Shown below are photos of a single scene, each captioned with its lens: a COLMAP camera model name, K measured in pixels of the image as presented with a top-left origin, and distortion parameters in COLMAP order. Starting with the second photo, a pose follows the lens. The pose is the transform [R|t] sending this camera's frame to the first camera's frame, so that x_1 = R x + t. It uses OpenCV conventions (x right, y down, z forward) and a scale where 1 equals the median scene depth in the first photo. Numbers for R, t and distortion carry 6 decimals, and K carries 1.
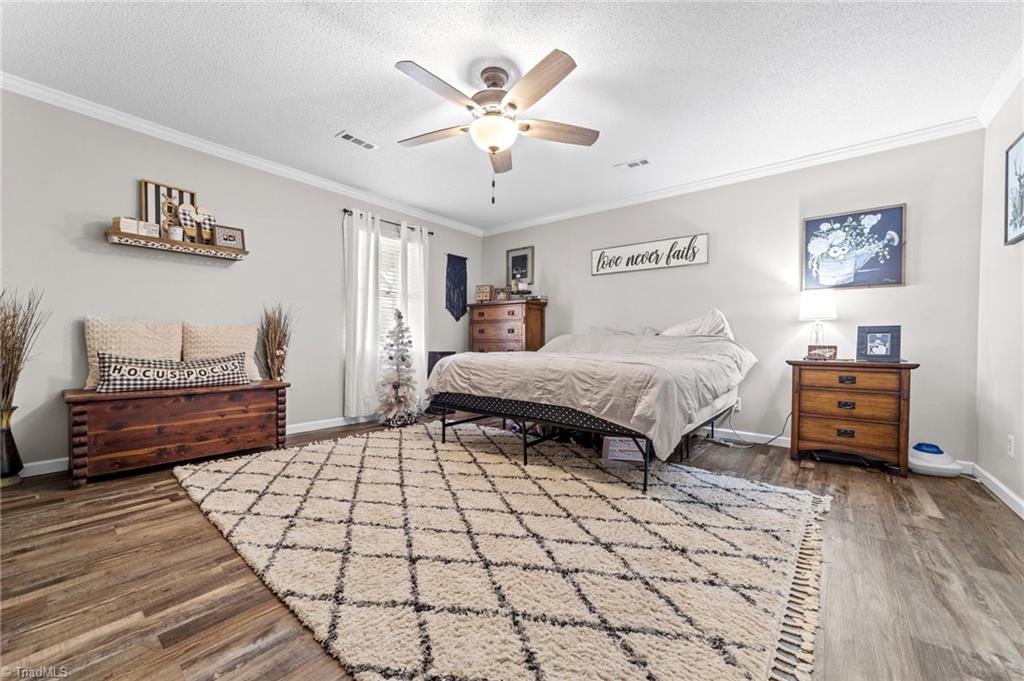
lens RADIAL K [[390.6, 0, 509.1], [0, 390.6, 337.4], [0, 0, 1]] dist [-0.016100, 0.007485]
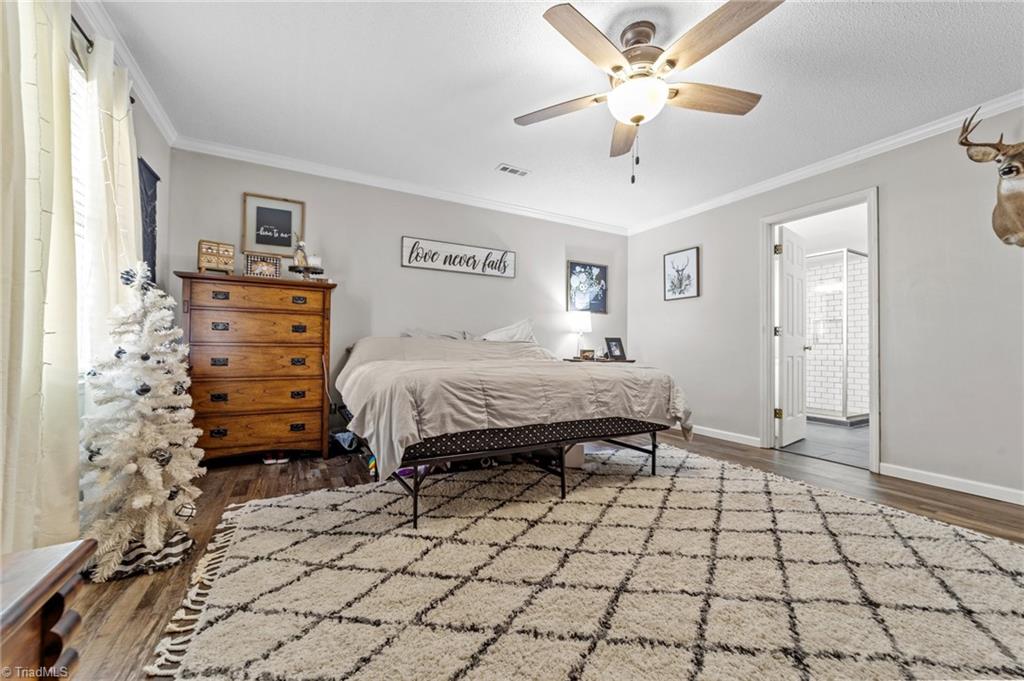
lens RADIAL K [[390.6, 0, 509.1], [0, 390.6, 337.4], [0, 0, 1]] dist [-0.016100, 0.007485]
pose [[0.394442, 0.020403, 0.918695, -0.698659], [-0.016565, 0.999749, -0.015091, 0.001077], [-0.918772, -0.009266, 0.394680, 0.715659]]
